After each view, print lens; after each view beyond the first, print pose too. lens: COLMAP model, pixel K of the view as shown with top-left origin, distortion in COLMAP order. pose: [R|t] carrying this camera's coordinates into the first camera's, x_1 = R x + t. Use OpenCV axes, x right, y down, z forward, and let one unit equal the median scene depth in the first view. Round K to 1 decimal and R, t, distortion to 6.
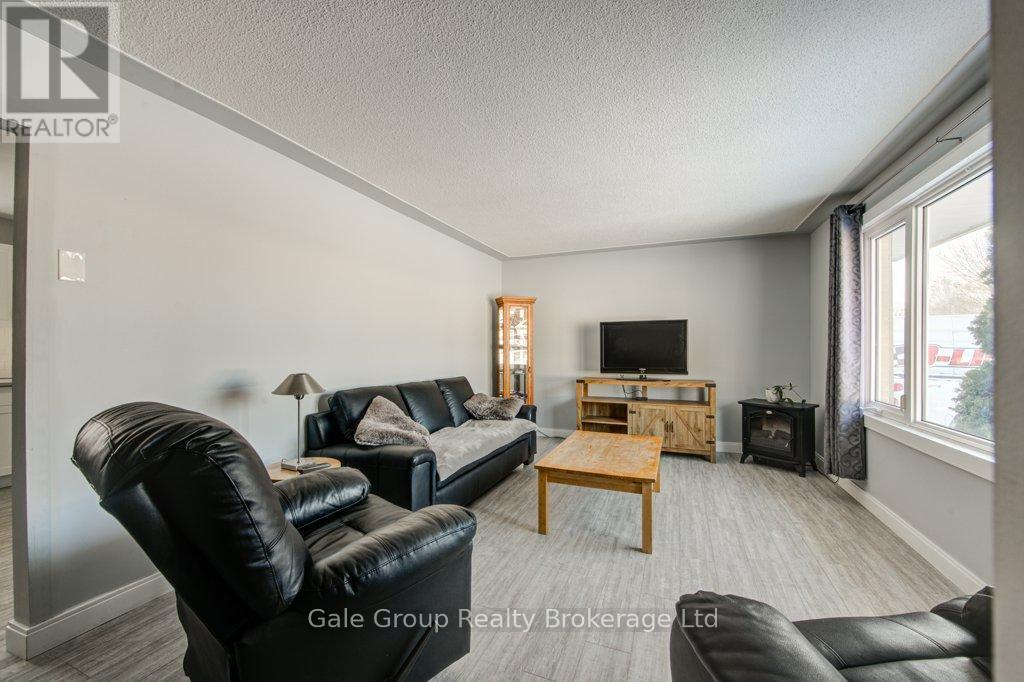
lens RADIAL K [[408.0, 0, 516.7], [0, 408.0, 347.0], [0, 0, 1]] dist [-0.001103, -0.000202]
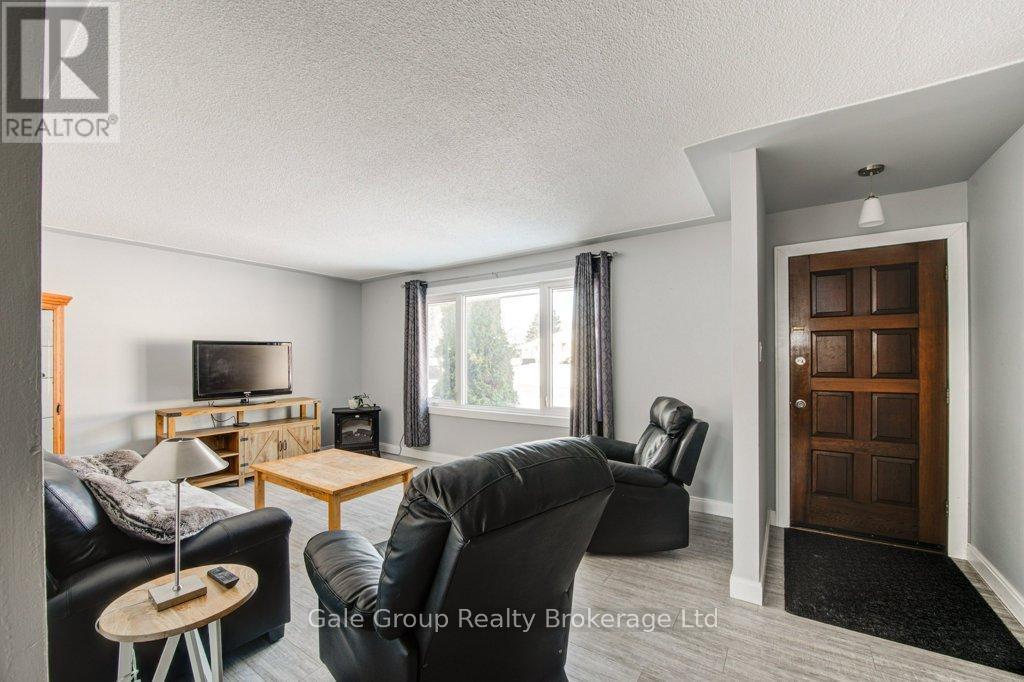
lens RADIAL K [[408.0, 0, 516.7], [0, 408.0, 347.0], [0, 0, 1]] dist [-0.001103, -0.000202]
pose [[0.207208, 0.026156, 0.977947, -0.524804], [0.004181, 0.999610, -0.027622, -0.024012], [-0.978288, 0.009812, 0.207018, 0.204277]]
